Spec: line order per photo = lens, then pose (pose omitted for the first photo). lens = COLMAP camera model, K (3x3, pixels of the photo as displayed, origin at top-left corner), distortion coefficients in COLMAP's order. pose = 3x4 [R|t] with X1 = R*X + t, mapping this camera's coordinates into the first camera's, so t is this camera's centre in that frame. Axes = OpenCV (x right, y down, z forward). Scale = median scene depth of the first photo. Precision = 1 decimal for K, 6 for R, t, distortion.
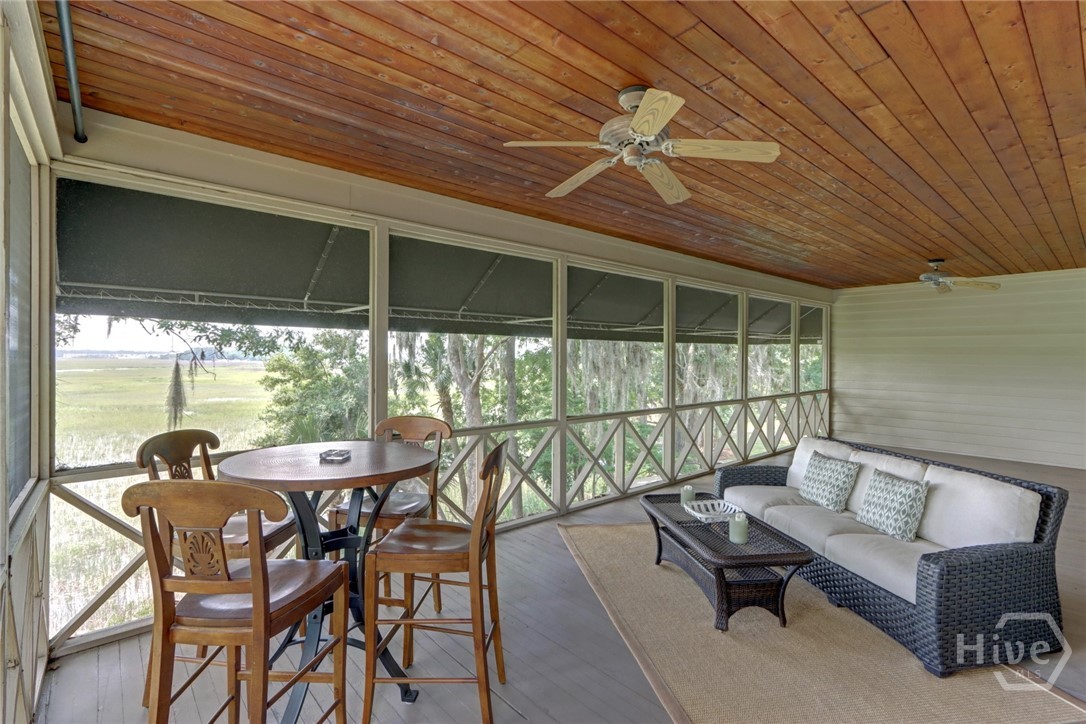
lens RADIAL K [[496.9, 0, 544.4], [0, 496.9, 365.9], [0, 0, 1]] dist [-0.002469, 0.000340]
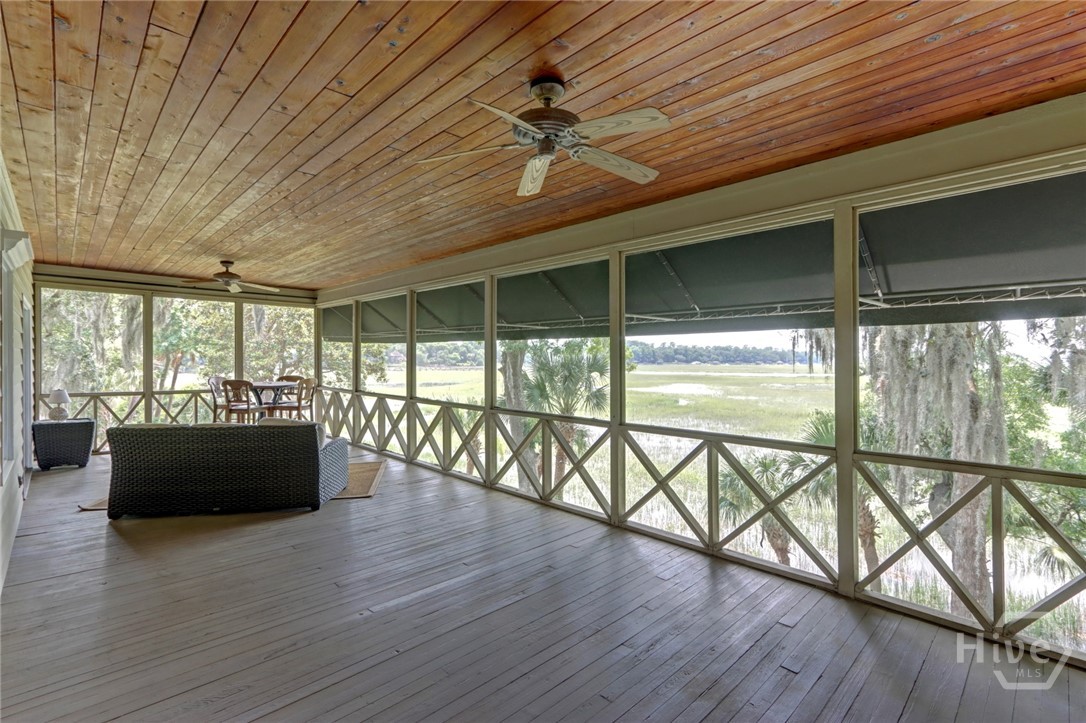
lens RADIAL K [[496.9, 0, 545.3], [0, 496.9, 357.4], [0, 0, 1]] dist [-0.002469, 0.000340]
pose [[0.053967, -0.004498, -0.998533, 0.767638], [-0.020218, 0.999780, -0.005597, -0.005693], [0.998338, 0.020491, 0.053864, 0.649952]]
